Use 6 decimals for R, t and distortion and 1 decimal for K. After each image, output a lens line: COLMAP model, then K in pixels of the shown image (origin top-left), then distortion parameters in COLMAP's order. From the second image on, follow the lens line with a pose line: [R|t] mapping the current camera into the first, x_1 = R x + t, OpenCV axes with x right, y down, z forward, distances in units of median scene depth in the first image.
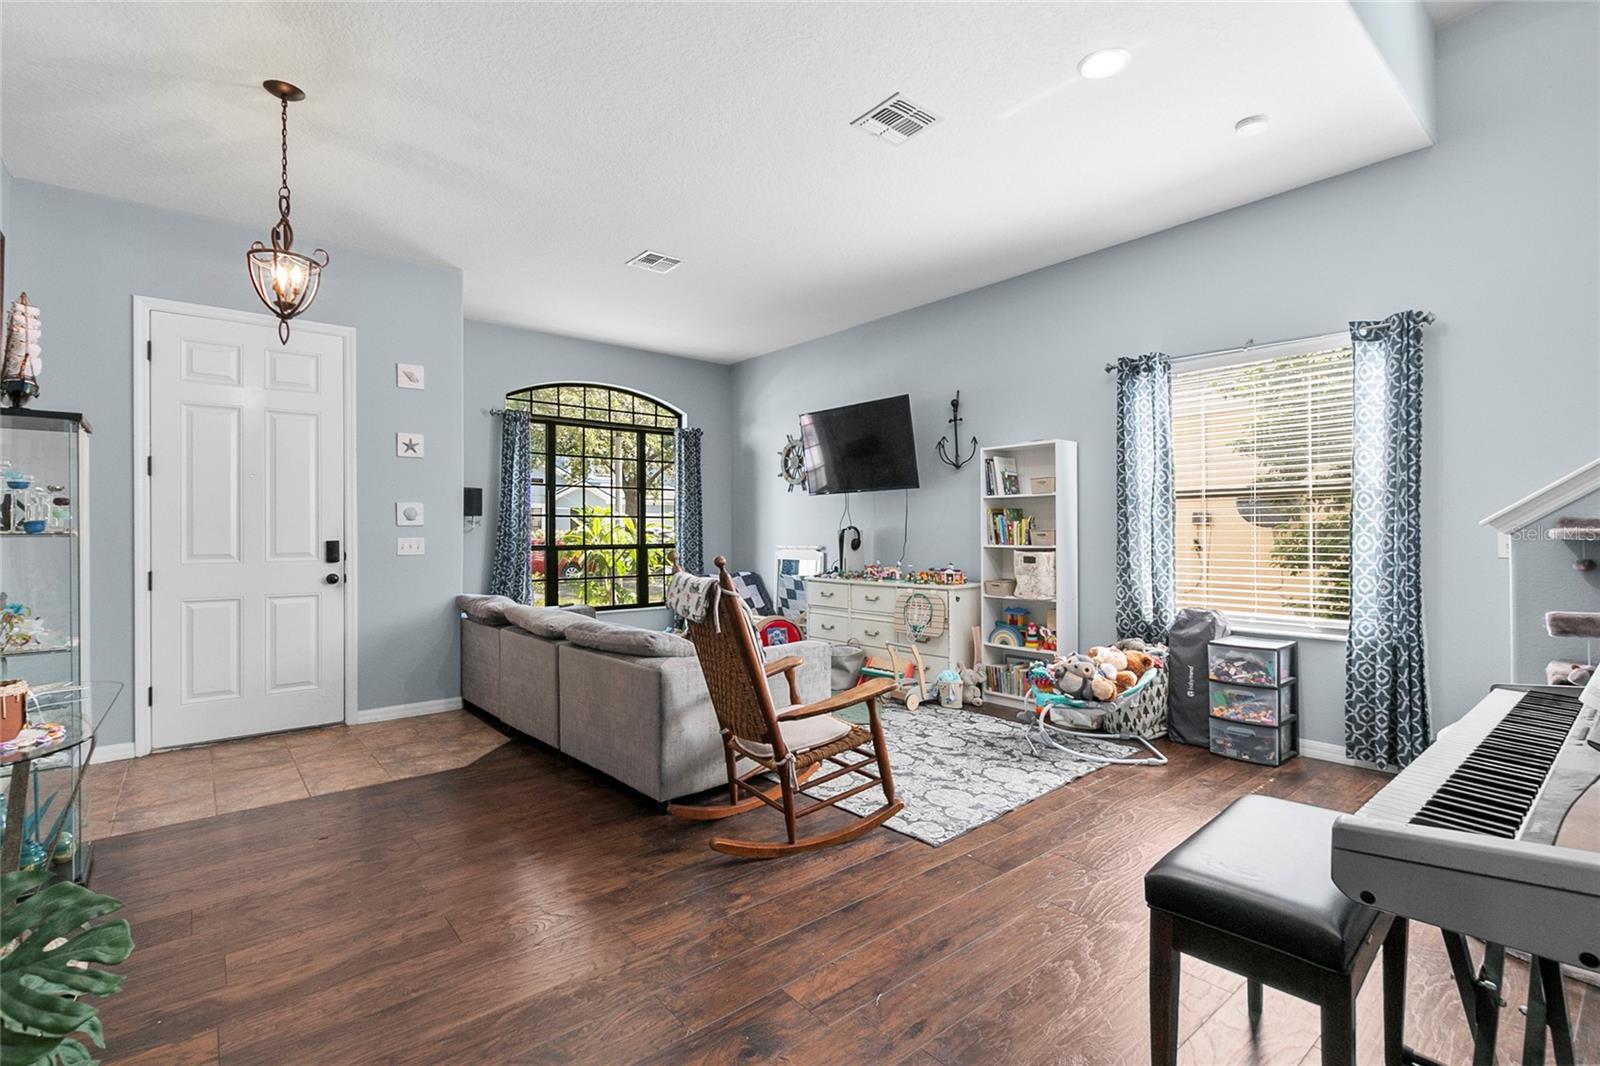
lens RADIAL K [[726.3, 0, 807.5], [0, 726.3, 531.9], [0, 0, 1]] dist [0.004292, -0.003899]
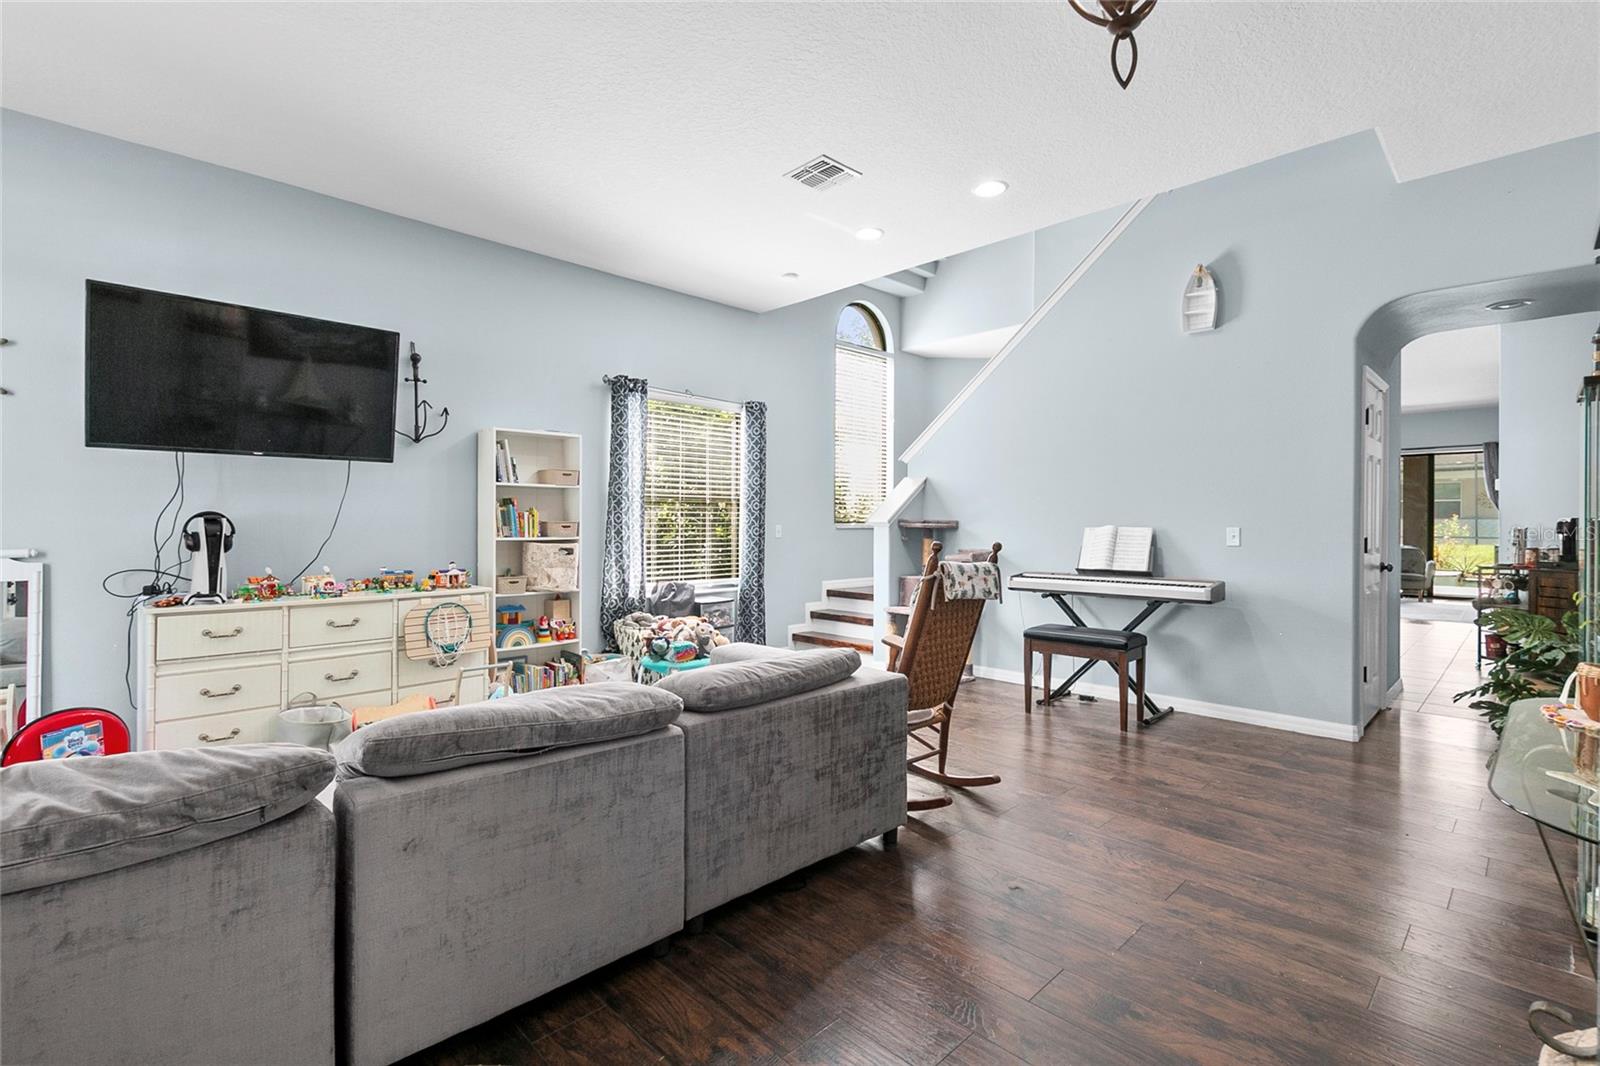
lens RADIAL K [[726.3, 0, 783.4], [0, 726.3, 529.9], [0, 0, 1]] dist [0.004292, -0.003899]
pose [[-0.060773, -0.007949, 0.998120, -0.660315], [-0.005898, 0.999954, 0.007604, -0.000730], [-0.998134, -0.005424, -0.060817, 0.712167]]
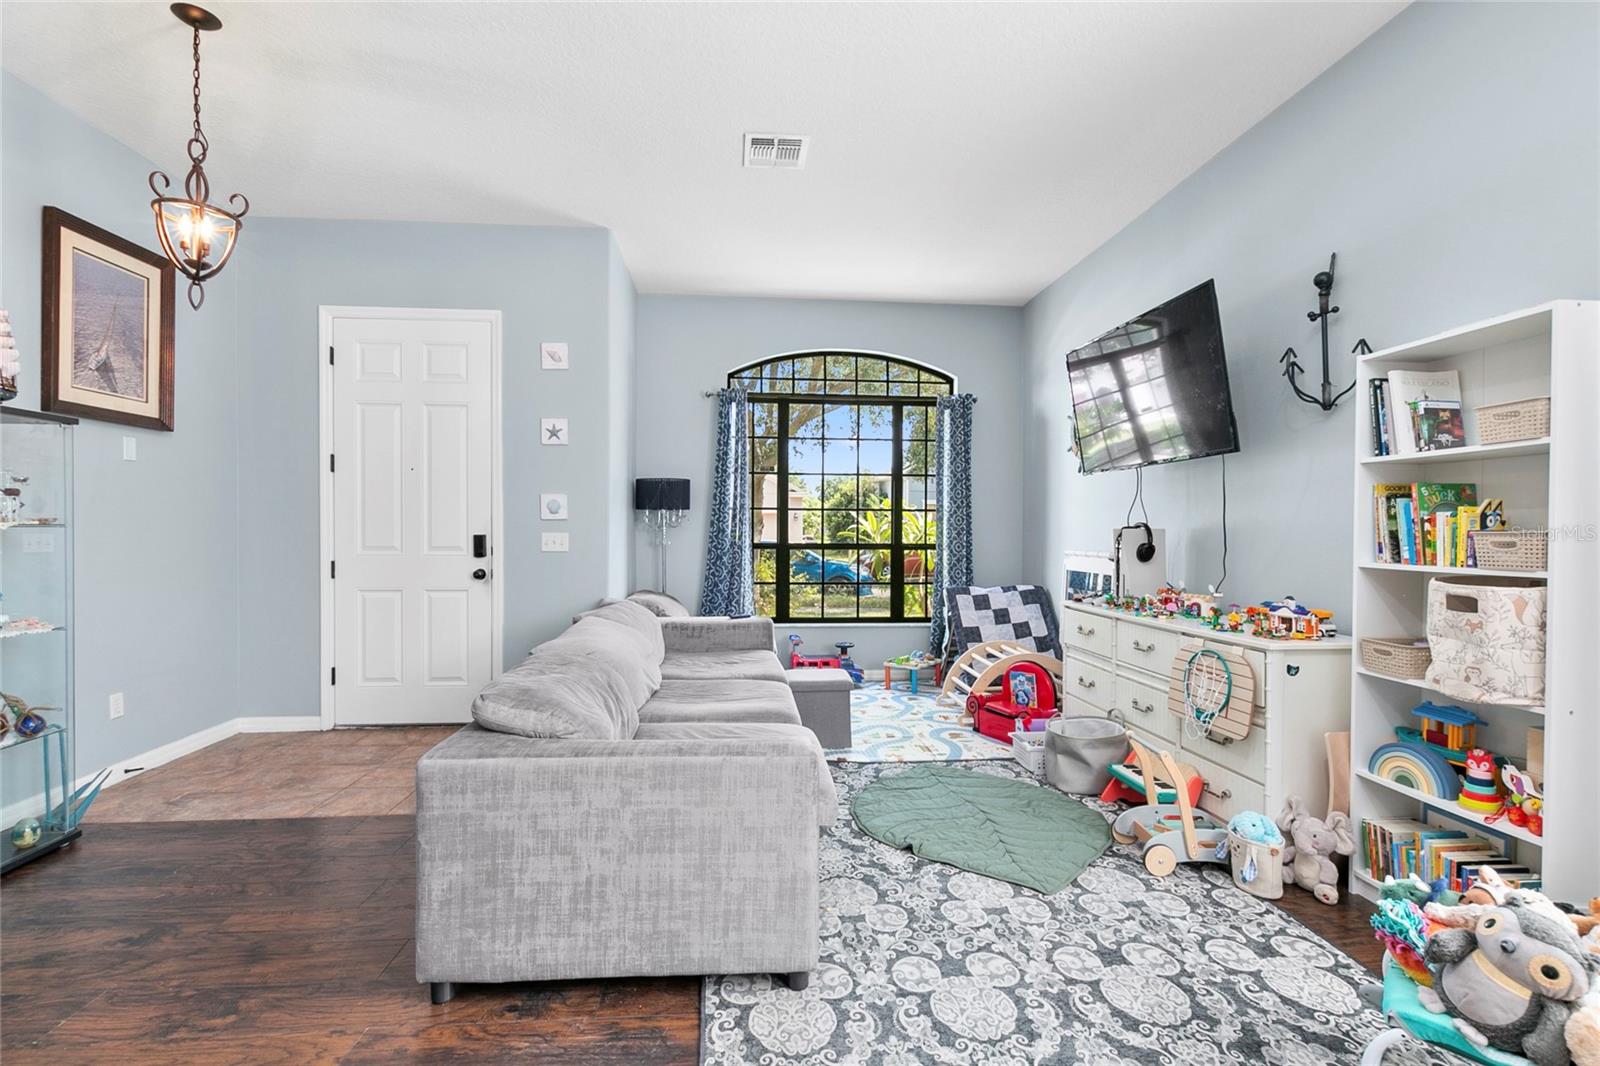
lens RADIAL K [[726.3, 0, 795.0], [0, 726.3, 538.9], [0, 0, 1]] dist [0.004292, -0.003899]
pose [[0.812900, 0.016981, -0.582155, 0.220686], [-0.008869, 0.999820, 0.016778, -0.001950], [0.582335, -0.008476, 0.812905, 0.408047]]
